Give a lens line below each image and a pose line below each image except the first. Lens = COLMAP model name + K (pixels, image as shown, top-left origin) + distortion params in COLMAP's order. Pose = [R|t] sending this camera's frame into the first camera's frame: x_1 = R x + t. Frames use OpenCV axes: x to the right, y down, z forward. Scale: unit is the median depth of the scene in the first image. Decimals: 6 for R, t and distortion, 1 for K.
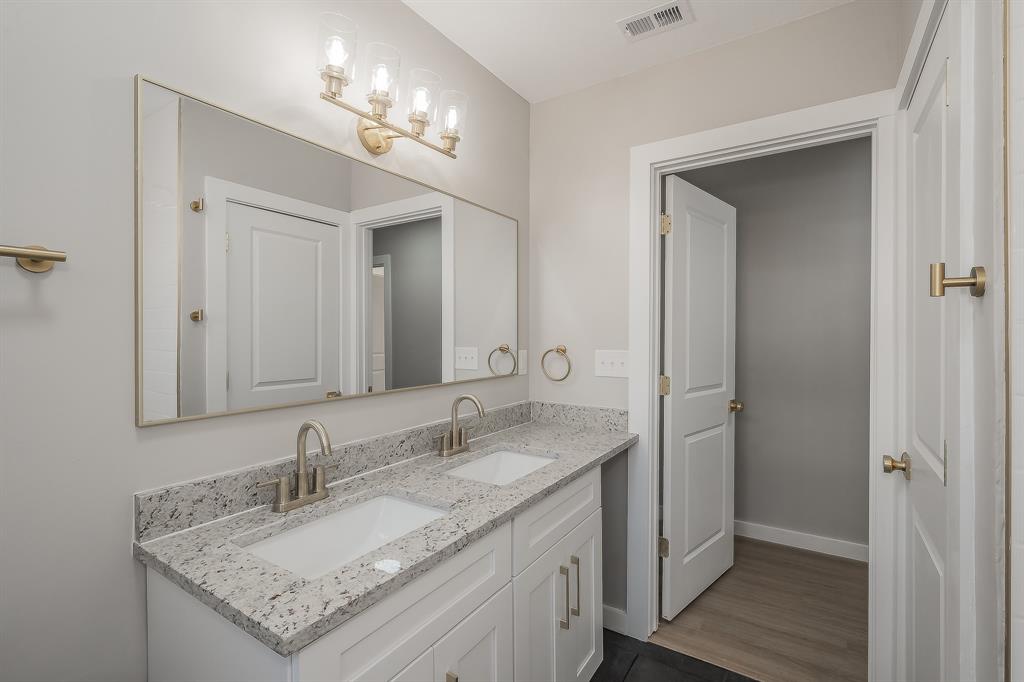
lens RADIAL K [[475.3, 0, 503.2], [0, 475.3, 338.8], [0, 0, 1]] dist [0.002137, -0.000607]
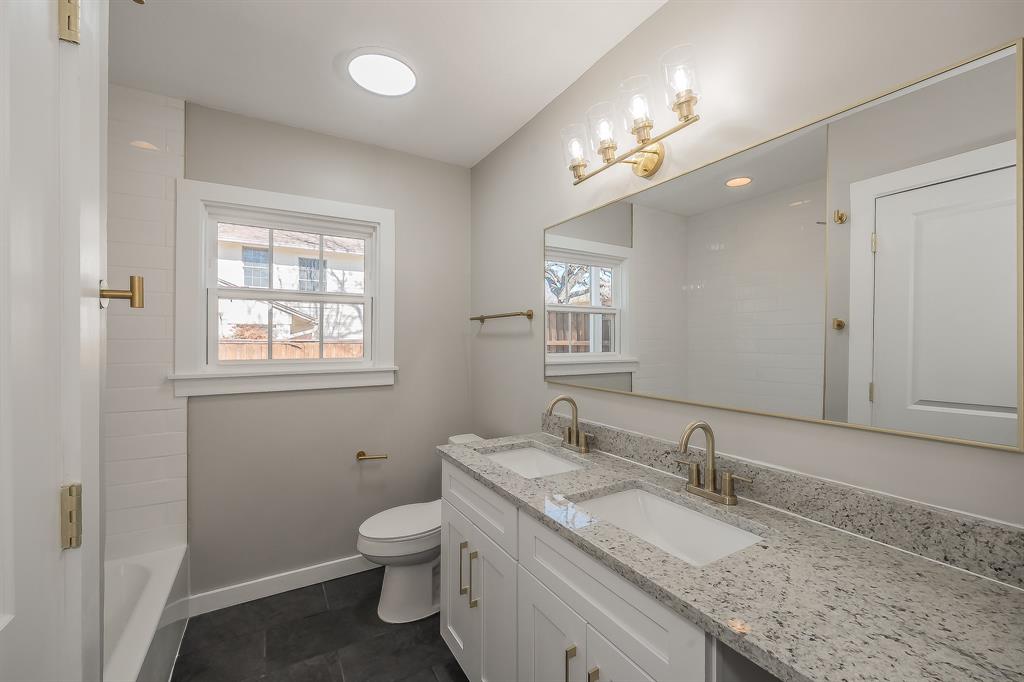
lens RADIAL K [[414.0, 0, 510.1], [0, 414.0, 343.0], [0, 0, 1]] dist [-0.003383, 0.000323]
pose [[-0.439997, 0.000517, -0.897999, 0.701009], [-0.015749, 0.999842, 0.008292, -0.008601], [0.897861, 0.017791, -0.439919, 1.103885]]
